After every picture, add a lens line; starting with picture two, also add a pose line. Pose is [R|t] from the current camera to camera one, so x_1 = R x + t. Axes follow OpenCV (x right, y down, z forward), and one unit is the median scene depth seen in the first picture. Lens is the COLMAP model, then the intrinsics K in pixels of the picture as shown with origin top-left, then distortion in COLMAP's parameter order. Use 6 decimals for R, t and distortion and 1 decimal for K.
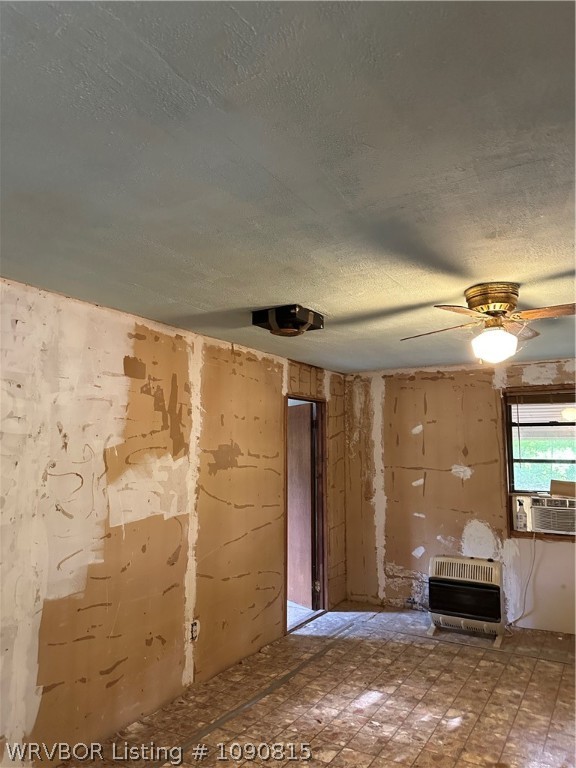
lens RADIAL K [[534.6, 0, 289.4], [0, 534.6, 385.2], [0, 0, 1]] dist [0.054254, -0.064644]
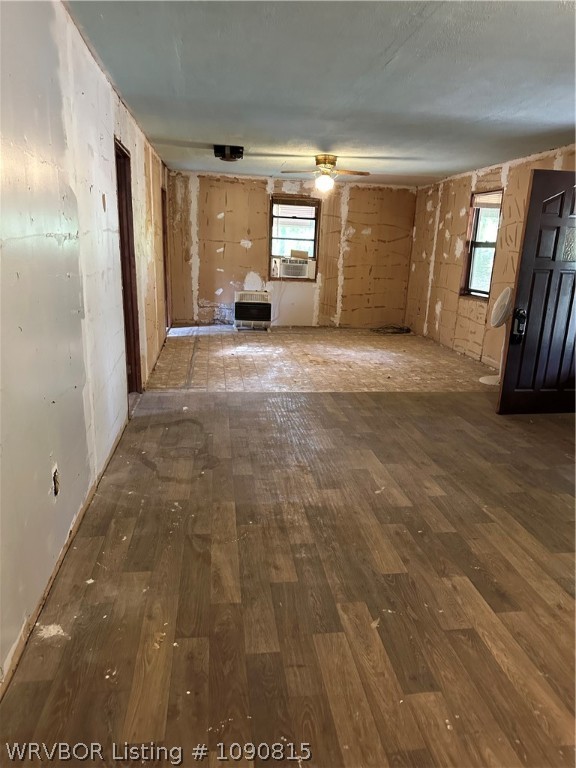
lens RADIAL K [[530.6, 0, 291.3], [0, 530.6, 386.5], [0, 0, 1]] dist [0.089236, -0.007735]
pose [[0.778715, -0.137230, 0.612186, -0.700610], [-0.114782, 0.928151, 0.354064, -0.038109], [-0.616789, -0.345983, 0.707013, -0.468250]]
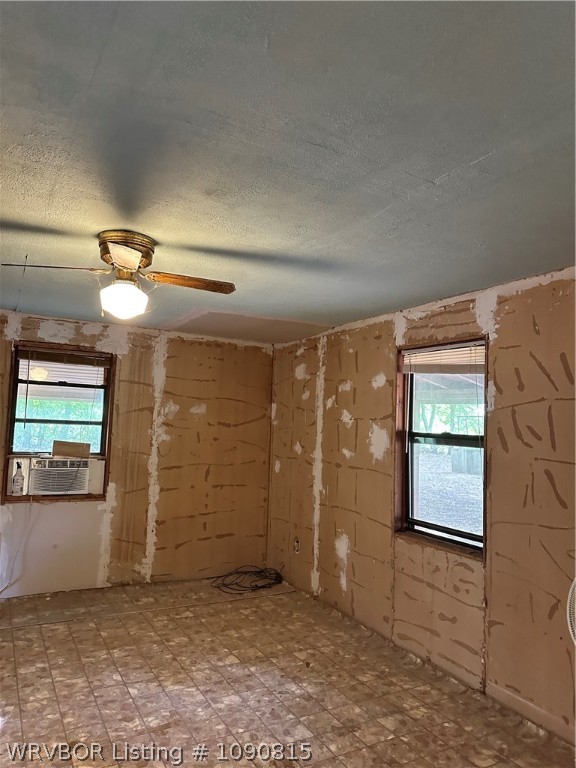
lens RADIAL K [[534.6, 0, 295.7], [0, 534.6, 386.8], [0, 0, 1]] dist [0.054254, -0.064644]
pose [[0.503591, 0.074799, 0.860698, -0.139731], [-0.142991, 0.989721, -0.002348, 0.018277], [-0.852026, -0.121890, 0.509111, 0.139027]]
